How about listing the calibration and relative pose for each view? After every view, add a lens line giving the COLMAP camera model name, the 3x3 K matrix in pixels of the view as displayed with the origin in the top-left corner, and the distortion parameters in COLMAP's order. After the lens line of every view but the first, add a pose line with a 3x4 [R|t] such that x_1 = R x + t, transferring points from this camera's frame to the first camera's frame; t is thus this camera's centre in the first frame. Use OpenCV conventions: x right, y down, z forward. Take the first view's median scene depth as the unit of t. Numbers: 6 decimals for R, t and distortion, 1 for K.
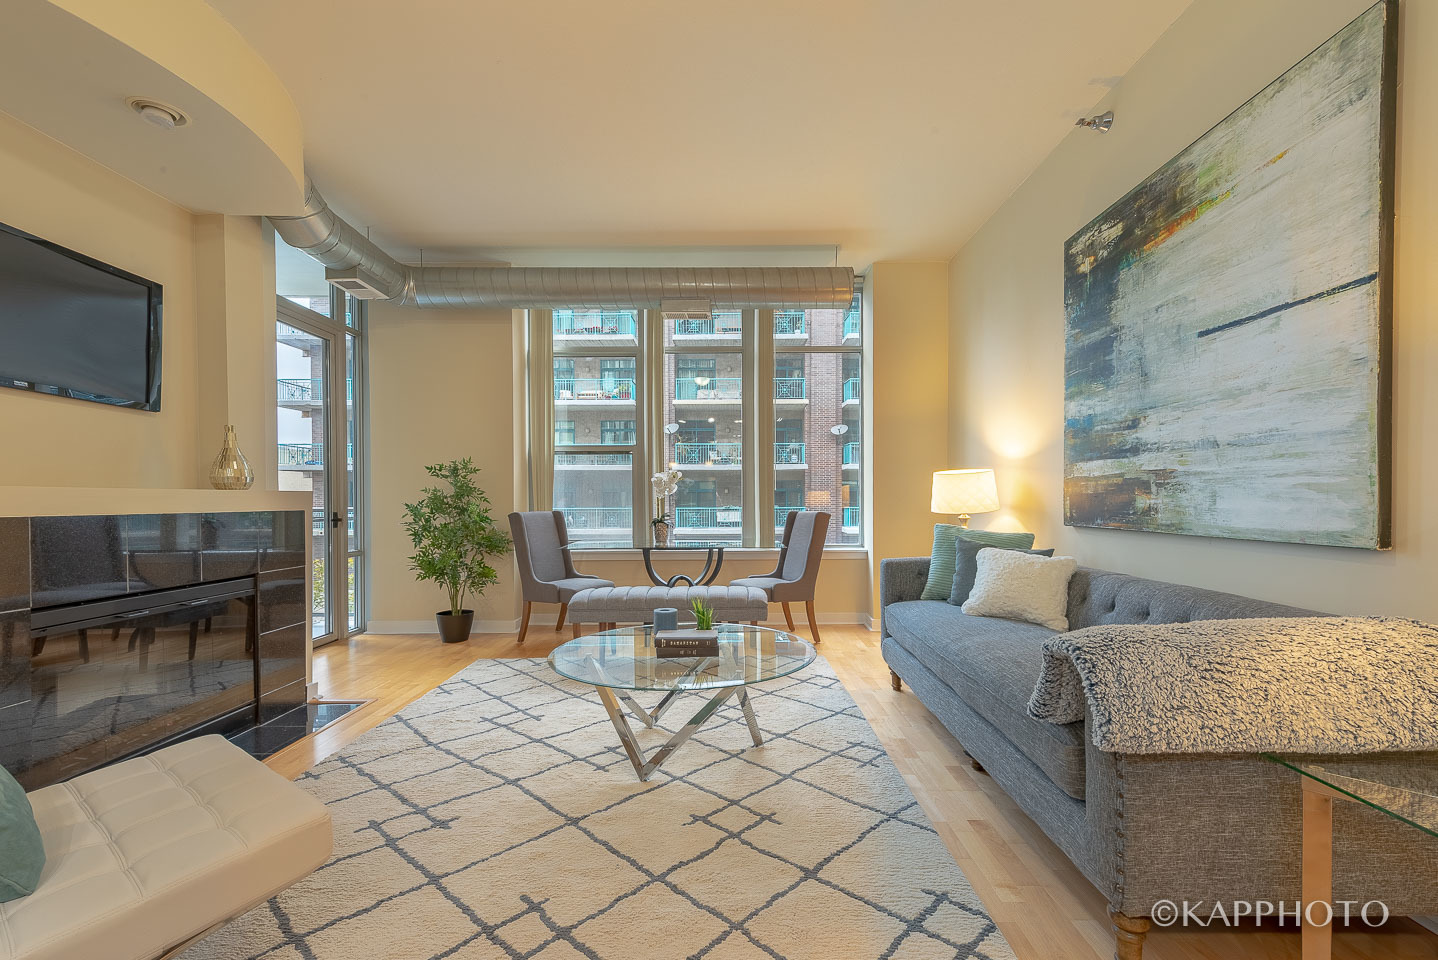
lens RADIAL K [[593.9, 0, 702.1], [0, 593.9, 507.9], [0, 0, 1]] dist [0.015895, -0.004222]
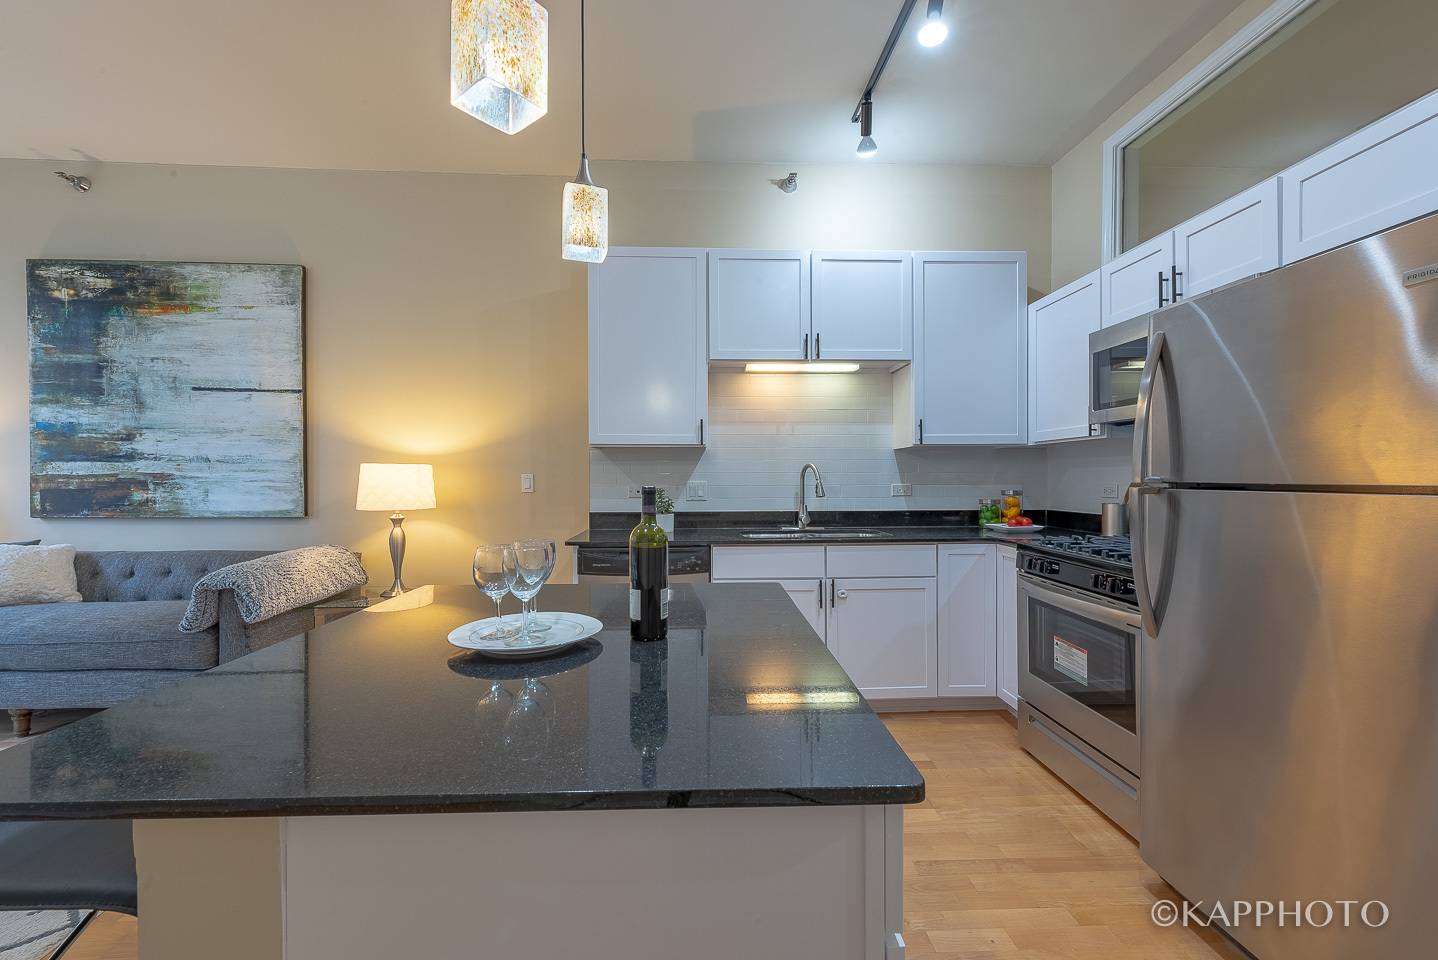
lens RADIAL K [[585.0, 0, 727.7], [0, 585.0, 483.1], [0, 0, 1]] dist [0.016877, -0.004842]
pose [[-0.081124, -0.004081, 0.996696, -0.687528], [0.012769, 0.999905, 0.005134, -0.028127], [-0.996622, 0.013143, -0.081064, -0.216544]]
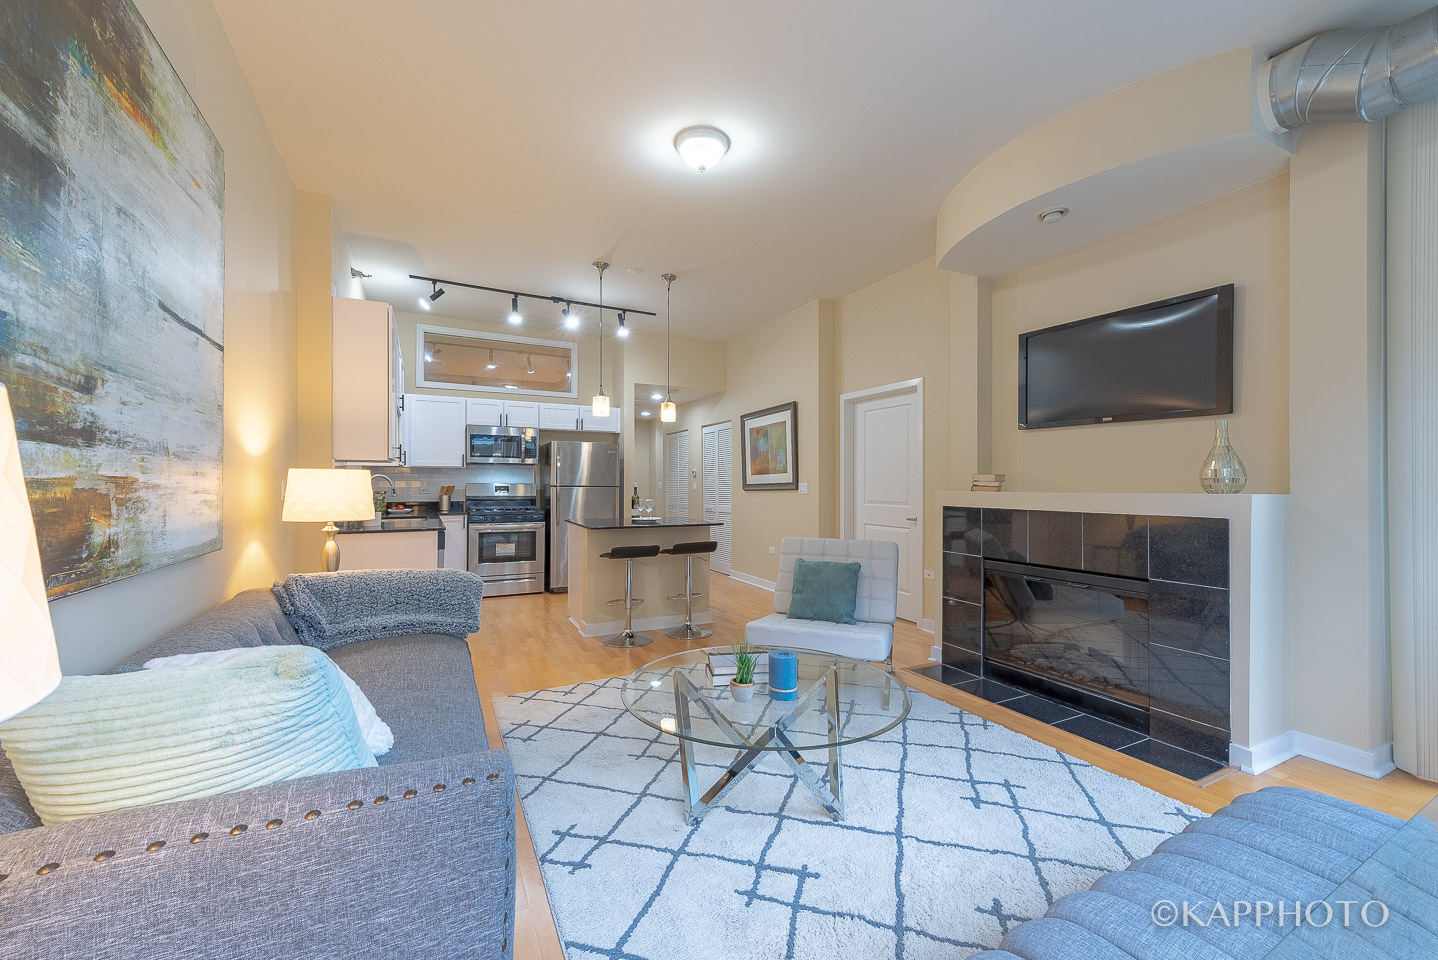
lens RADIAL K [[600.2, 0, 715.1], [0, 600.2, 487.4], [0, 0, 1]] dist [-0.000306, -0.000736]
pose [[-0.881482, 0.000946, -0.472217, 0.479596], [-0.008682, 0.999796, 0.018210, -0.064469], [0.472138, 0.020152, -0.881294, 1.685235]]
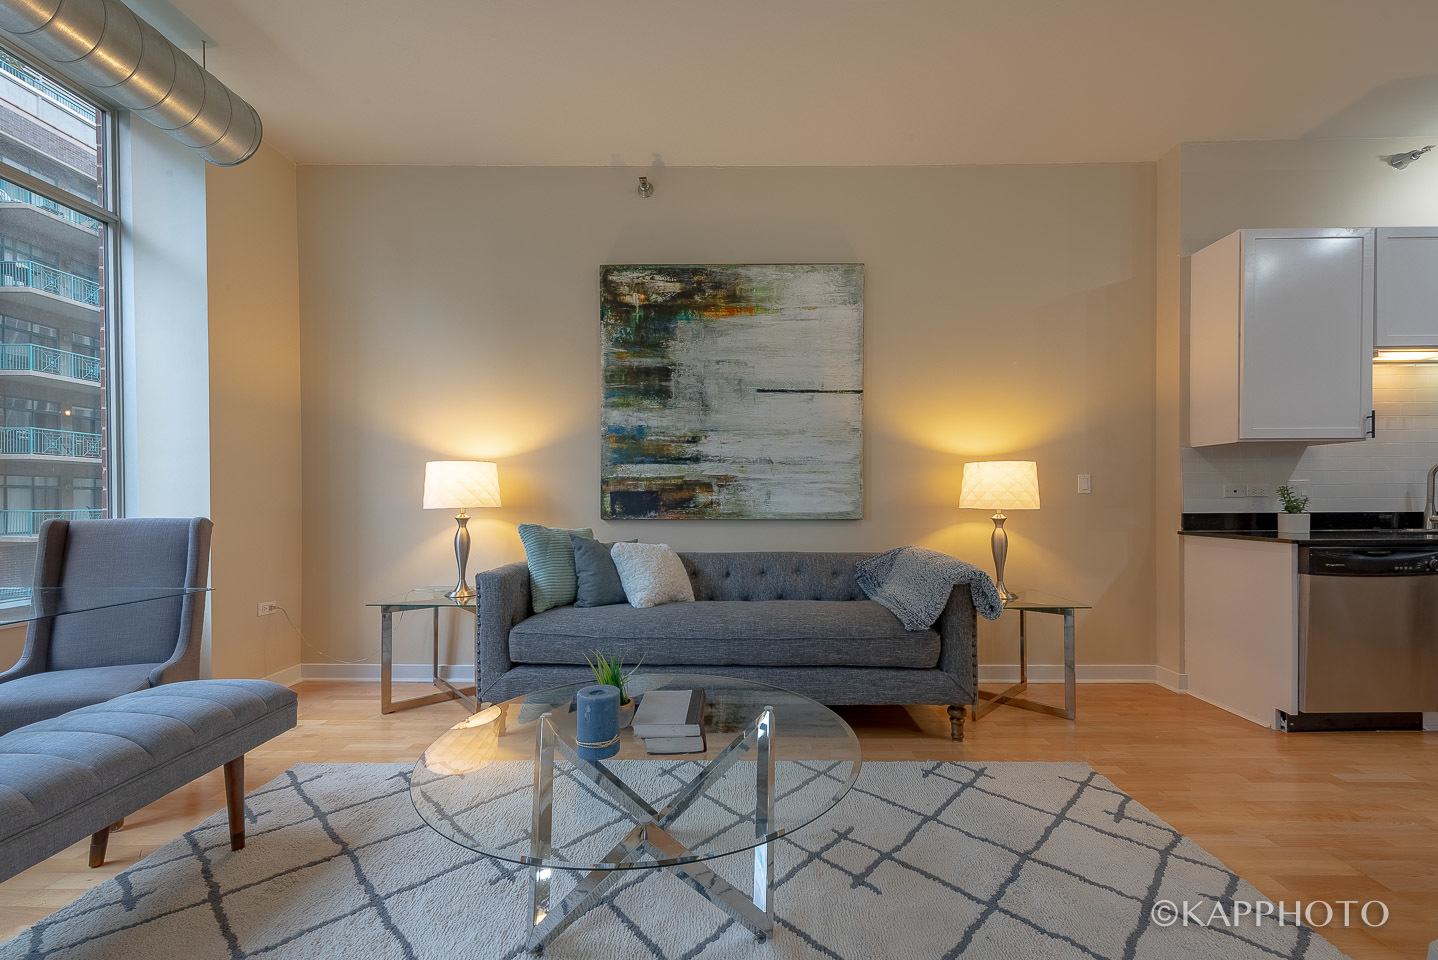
lens RADIAL K [[565.9, 0, 720.7], [0, 565.9, 504.5], [0, 0, 1]] dist [0.004891, -0.000387]
pose [[-0.029927, -0.008444, 0.999516, -0.541391], [0.015797, 0.999835, 0.008919, -0.005535], [-0.999427, 0.016057, -0.029788, 0.963244]]
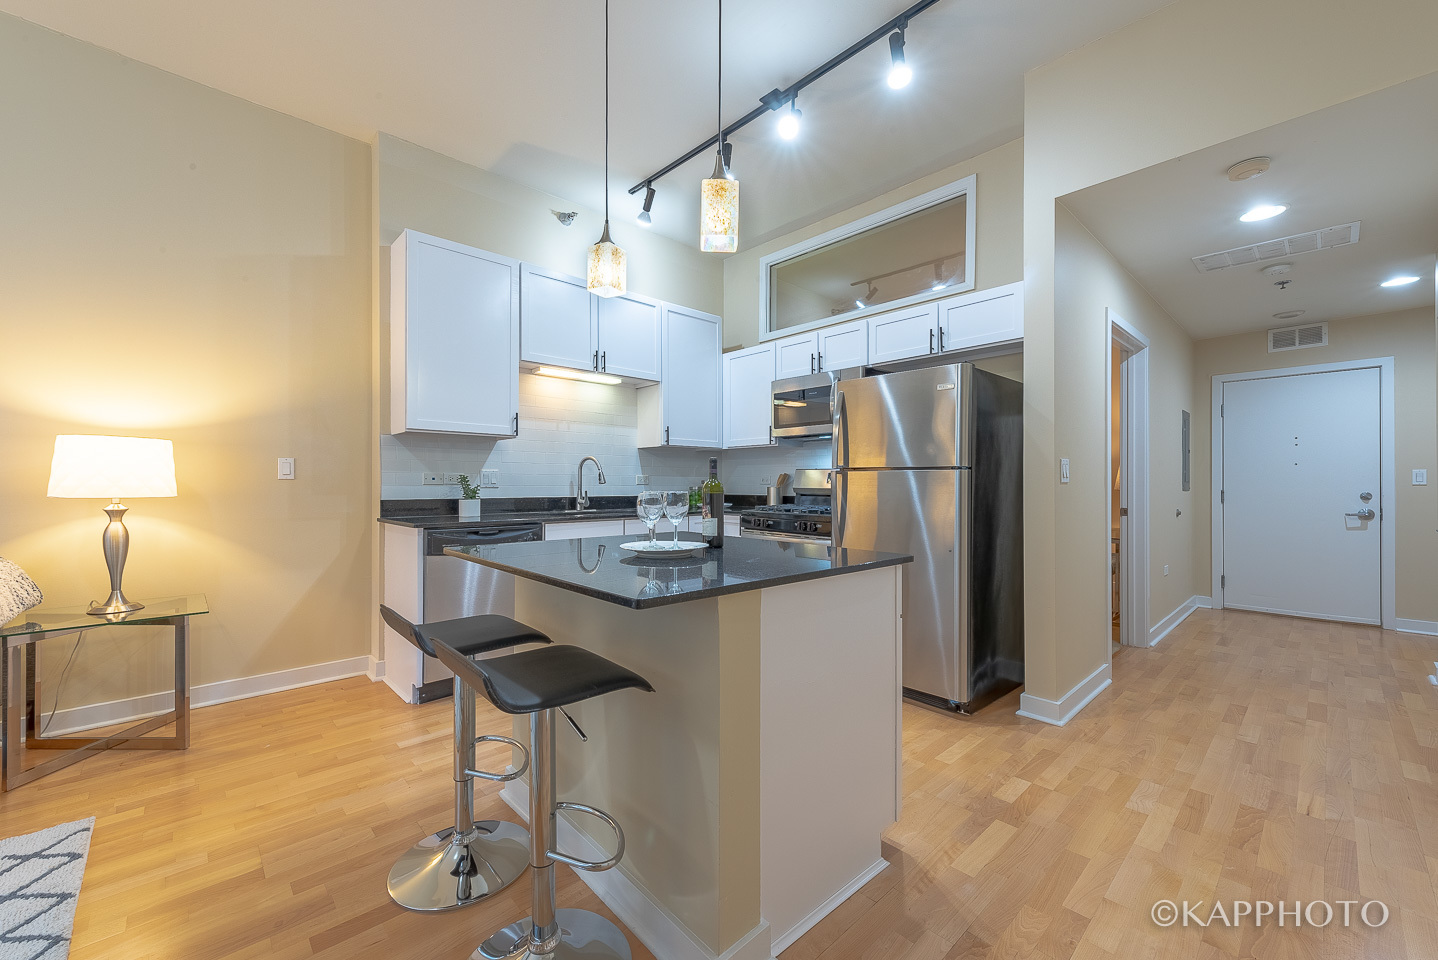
lens RADIAL K [[600.2, 0, 715.1], [0, 600.2, 487.4], [0, 0, 1]] dist [-0.000306, -0.000736]
pose [[-0.735341, 0.000567, 0.677697, -0.746603], [0.009210, 0.999916, 0.009158, 0.007008], [-0.677635, 0.012976, -0.735284, 0.412780]]
